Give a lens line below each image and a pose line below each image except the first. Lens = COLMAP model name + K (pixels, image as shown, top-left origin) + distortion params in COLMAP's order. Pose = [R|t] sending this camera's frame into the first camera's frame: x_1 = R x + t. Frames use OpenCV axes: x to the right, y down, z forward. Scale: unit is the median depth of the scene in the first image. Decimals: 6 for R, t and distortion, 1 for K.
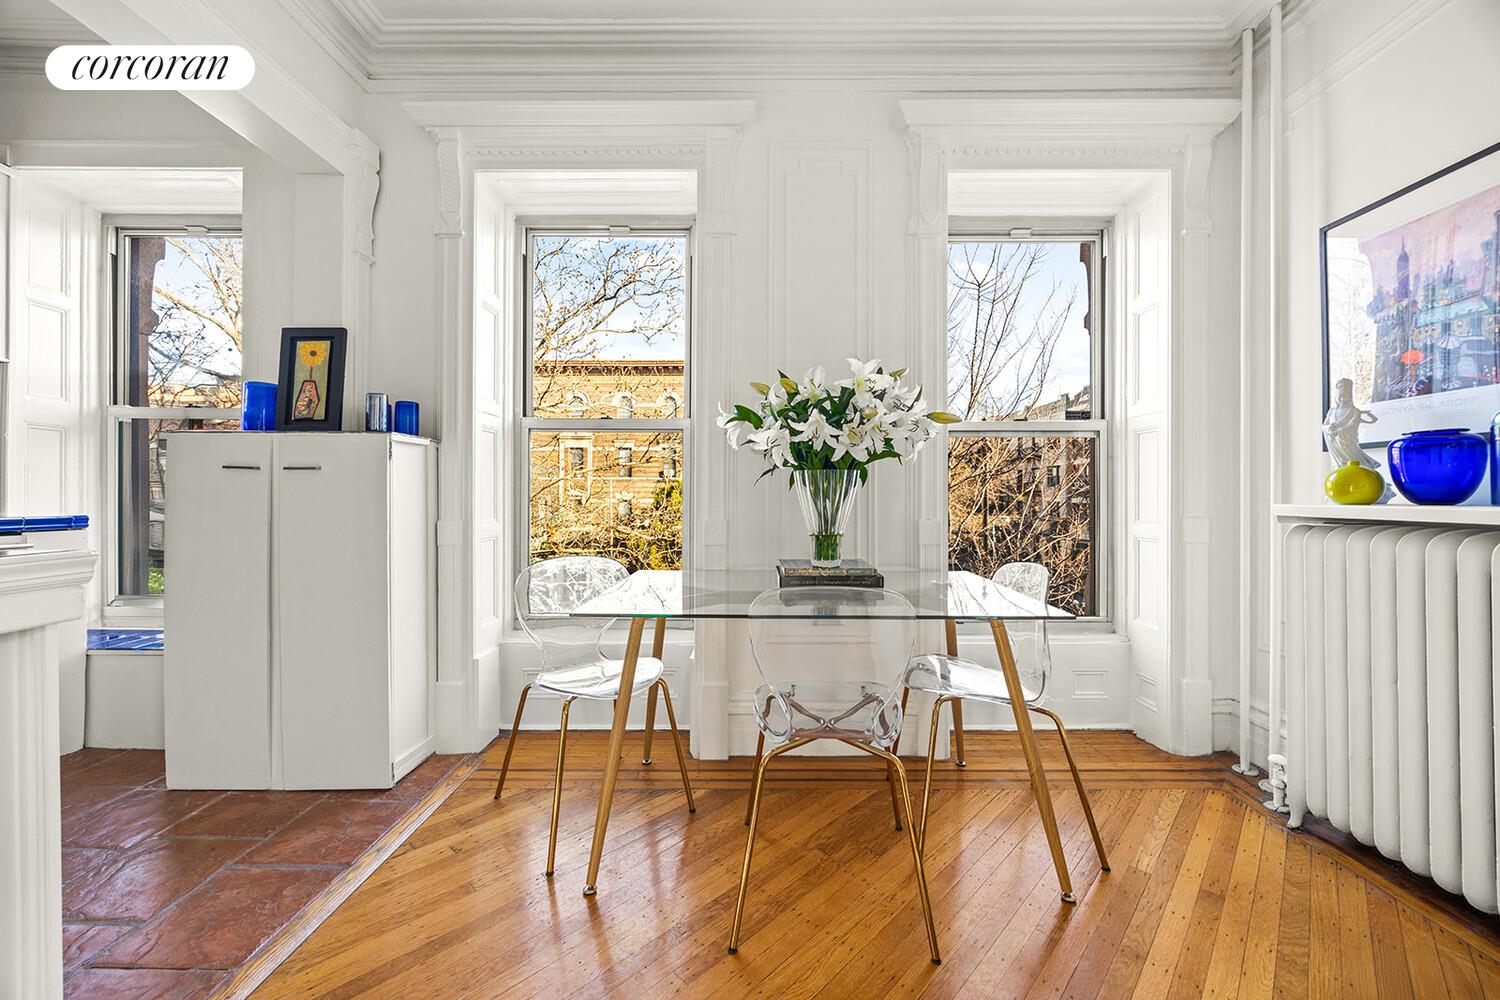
lens RADIAL K [[584.2, 0, 745.4], [0, 584.2, 503.3], [0, 0, 1]] dist [-0.000834, -0.000025]
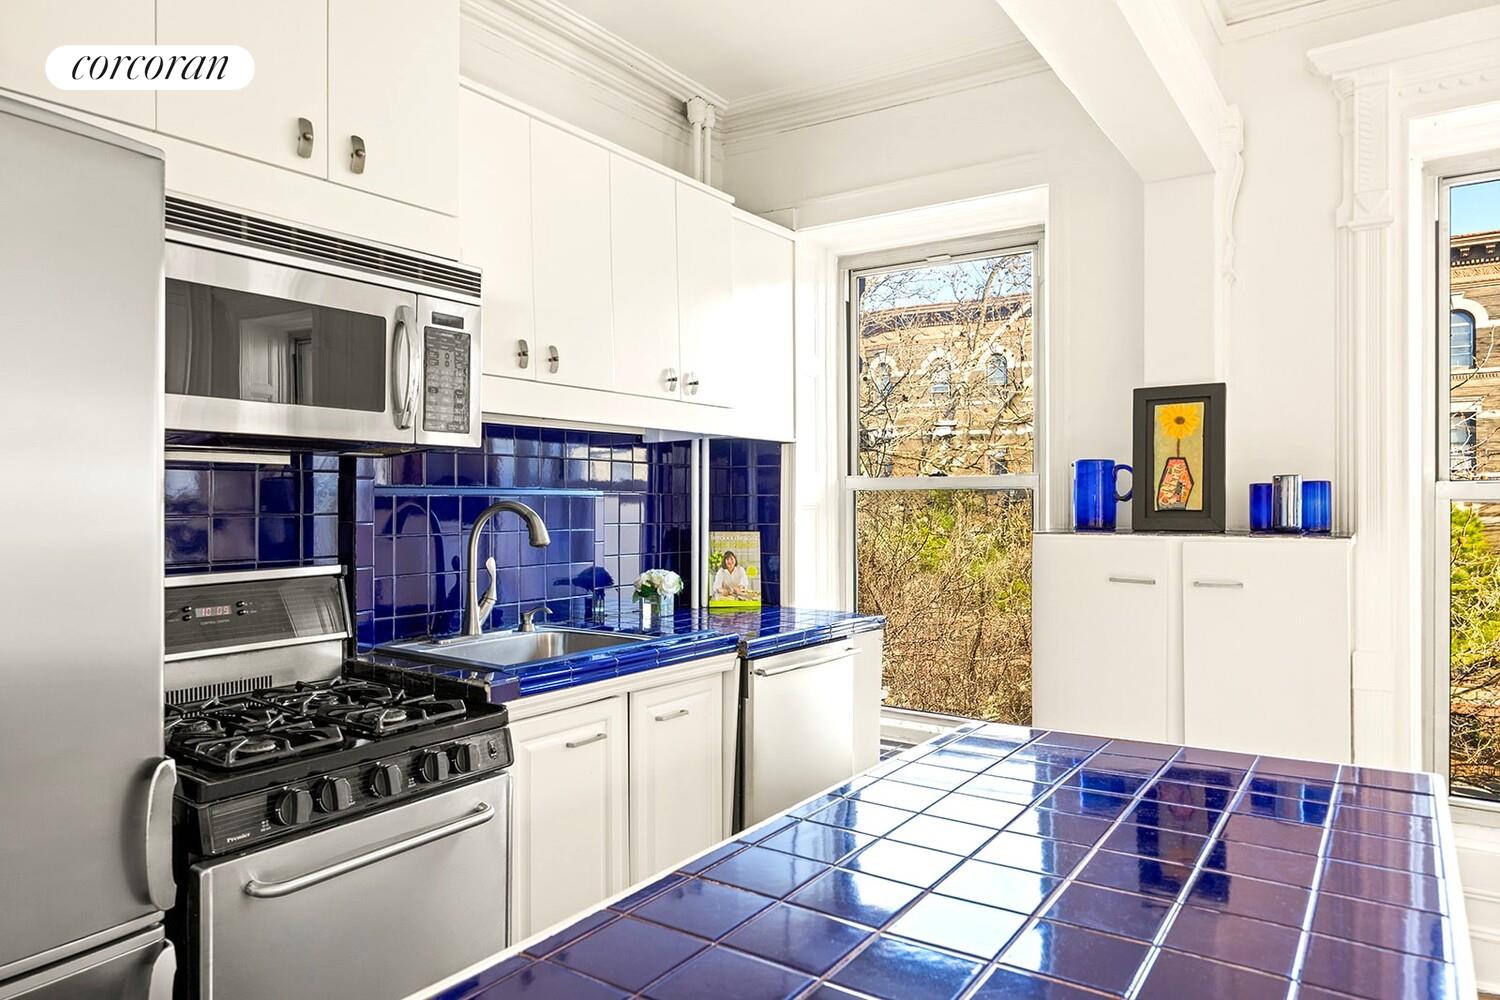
lens RADIAL K [[962.8, 0, 751.8], [0, 962.8, 502.3], [0, 0, 1]] dist [-0.000252, -0.001168]
pose [[0.828032, -0.011868, -0.560556, -0.534203], [0.003441, 0.999865, -0.016087, -0.142179], [0.560671, 0.011392, 0.827960, -0.337672]]
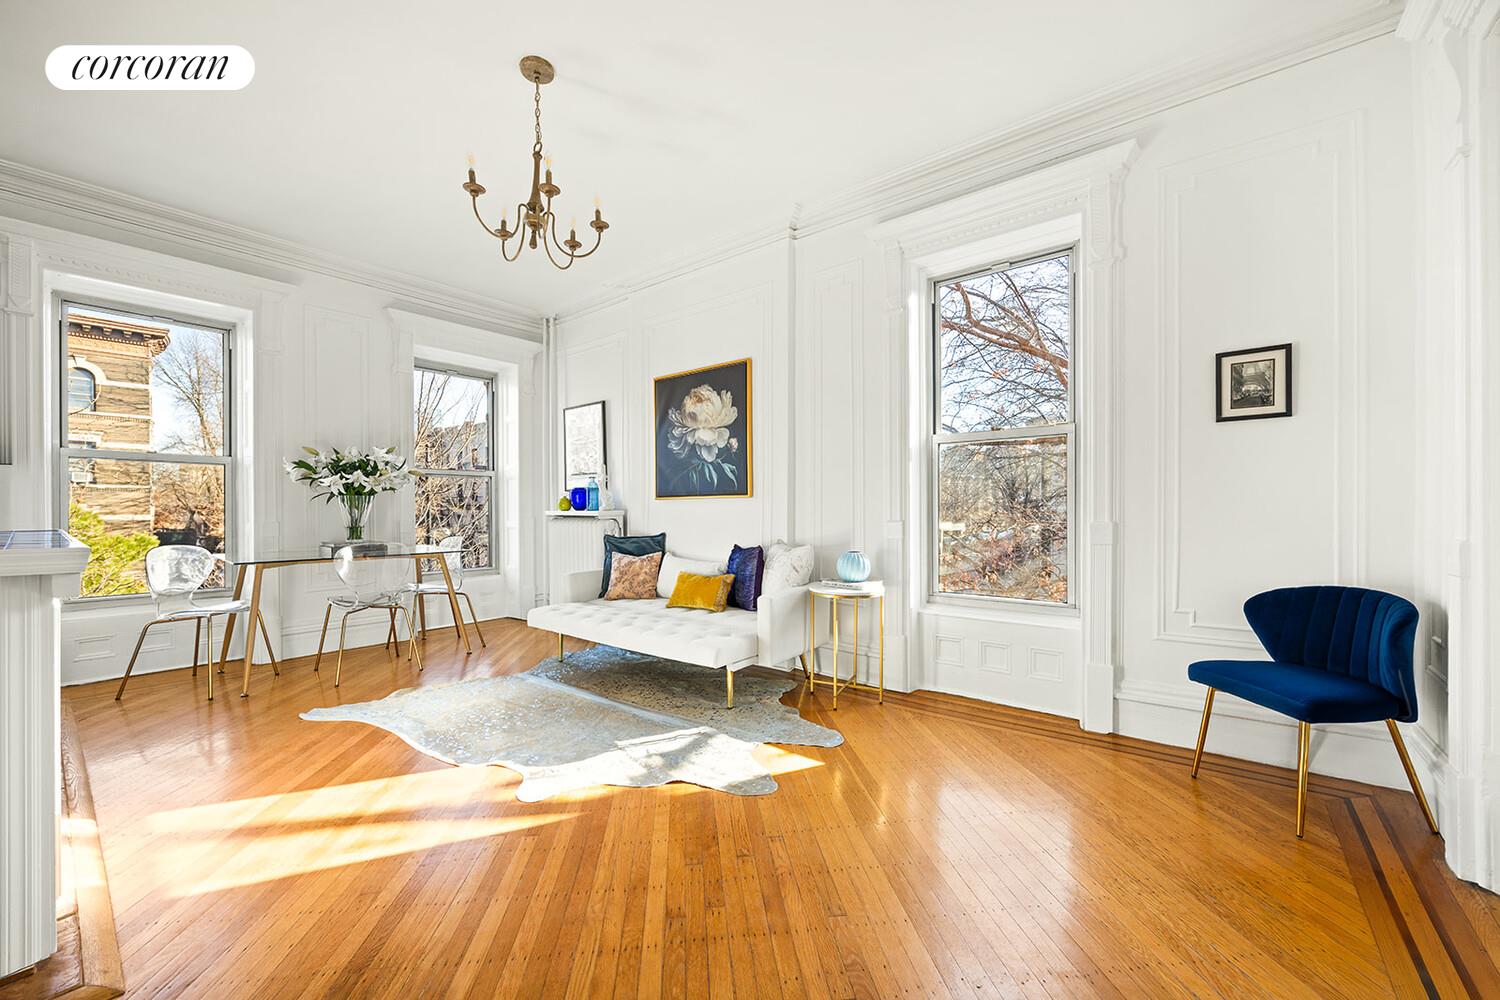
lens RADIAL K [[584.2, 0, 738.8], [0, 584.2, 520.5], [0, 0, 1]] dist [-0.000834, -0.000025]
pose [[0.635273, -0.014023, 0.772161, -0.554512], [0.008552, 0.999902, 0.011123, 0.018815], [-0.772241, -0.000462, 0.635330, -1.257711]]
